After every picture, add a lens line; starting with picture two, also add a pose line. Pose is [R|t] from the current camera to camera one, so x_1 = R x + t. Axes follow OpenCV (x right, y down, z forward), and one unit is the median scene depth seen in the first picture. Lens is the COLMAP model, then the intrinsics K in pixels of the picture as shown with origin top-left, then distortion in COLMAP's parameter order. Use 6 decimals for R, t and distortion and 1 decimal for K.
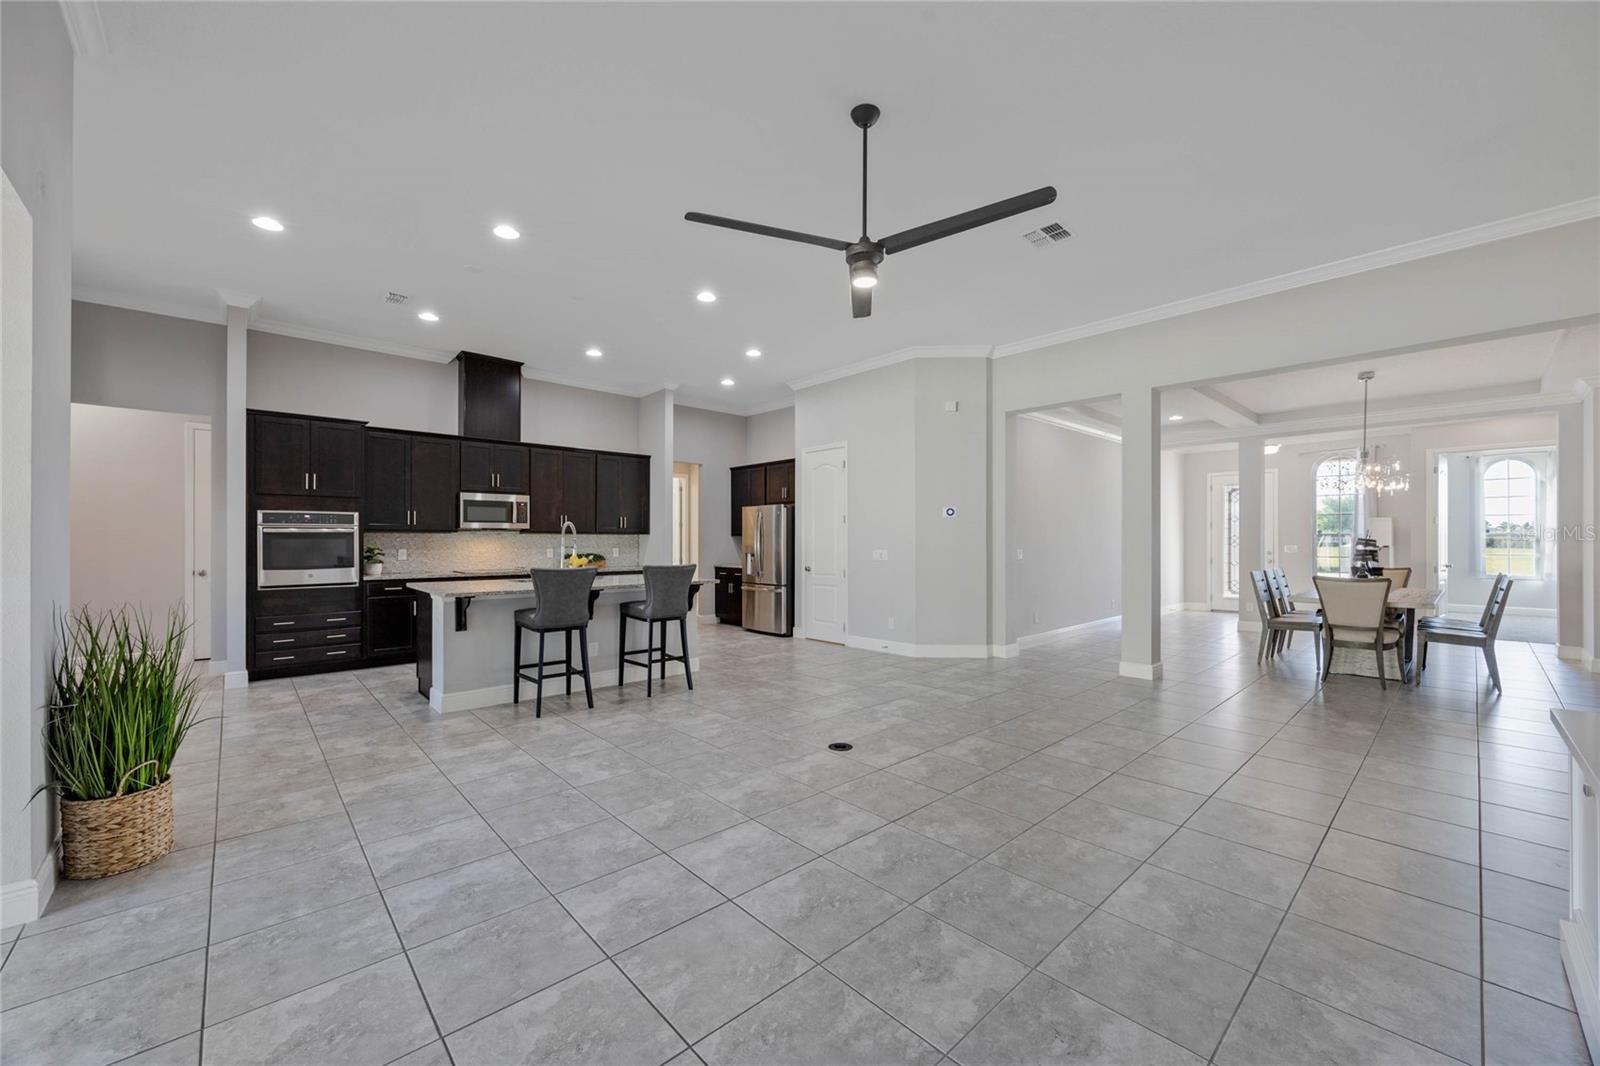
lens RADIAL K [[623.5, 0, 803.6], [0, 623.5, 543.6], [0, 0, 1]] dist [-0.000804, -0.000544]
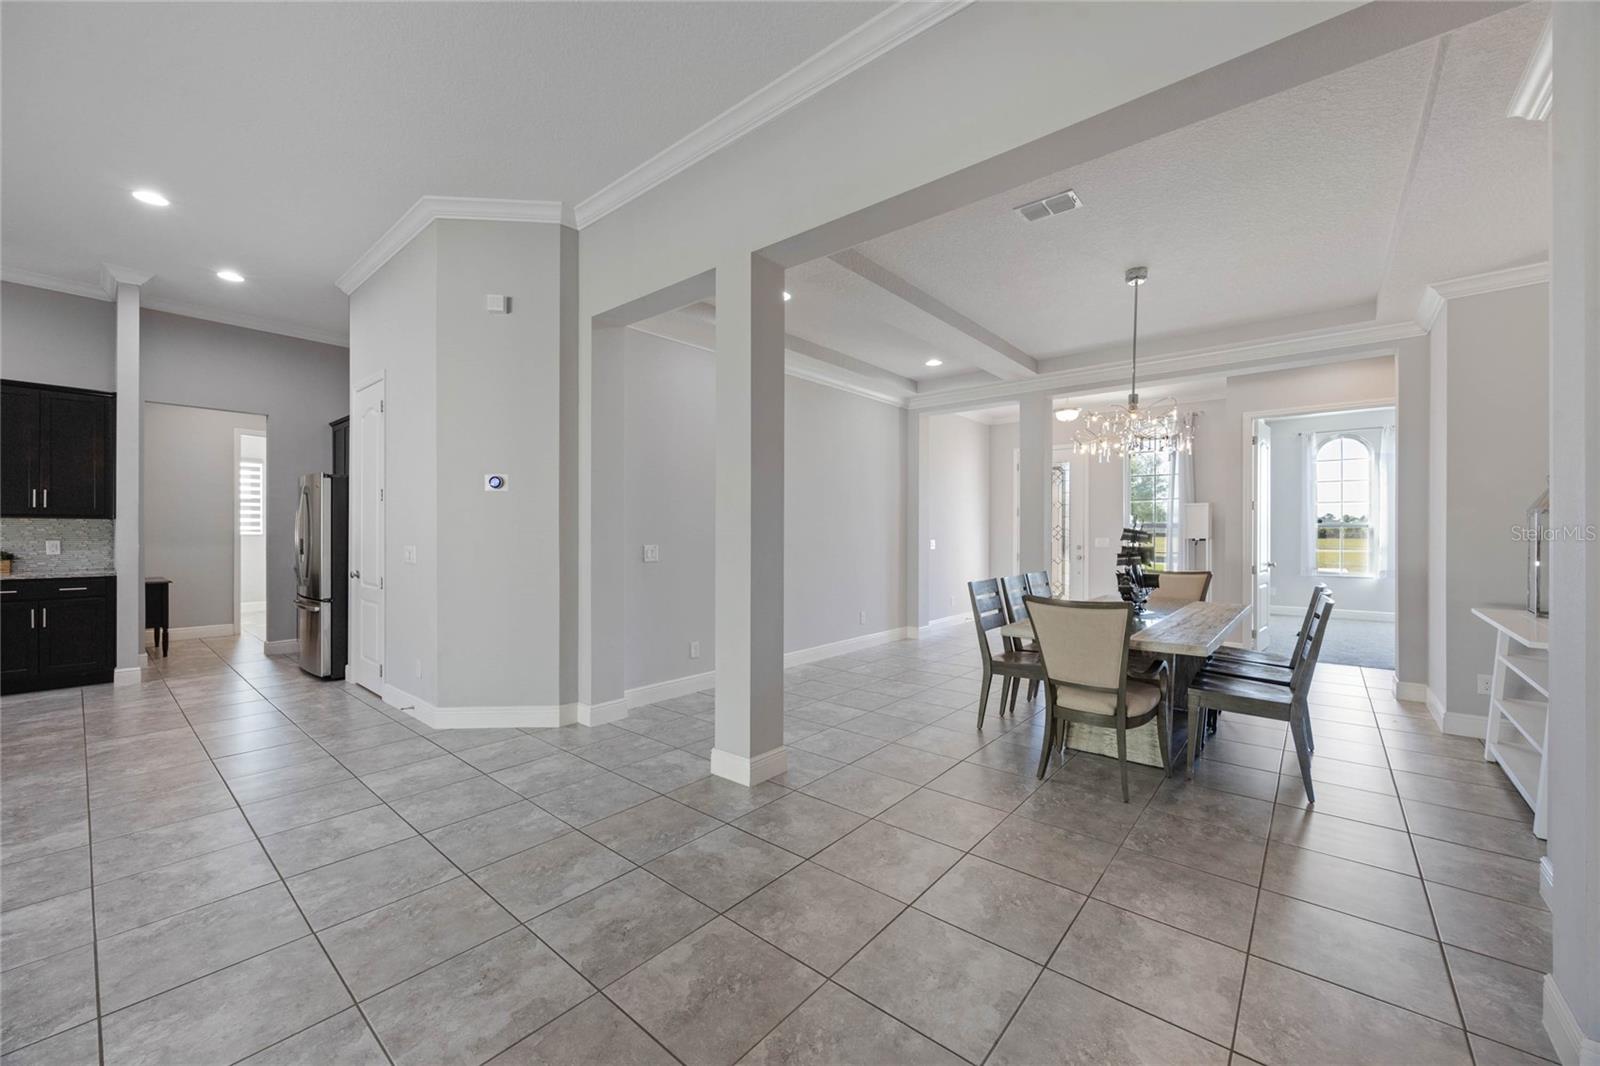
lens RADIAL K [[618.7, 0, 800.0], [0, 618.7, 533.0], [0, 0, 1]] dist [0.000144, 0.000252]
pose [[0.992663, 0.002633, 0.120881, 0.448448], [-0.002700, 0.999996, 0.000387, -0.003422], [-0.120880, -0.000710, 0.992667, 0.379073]]
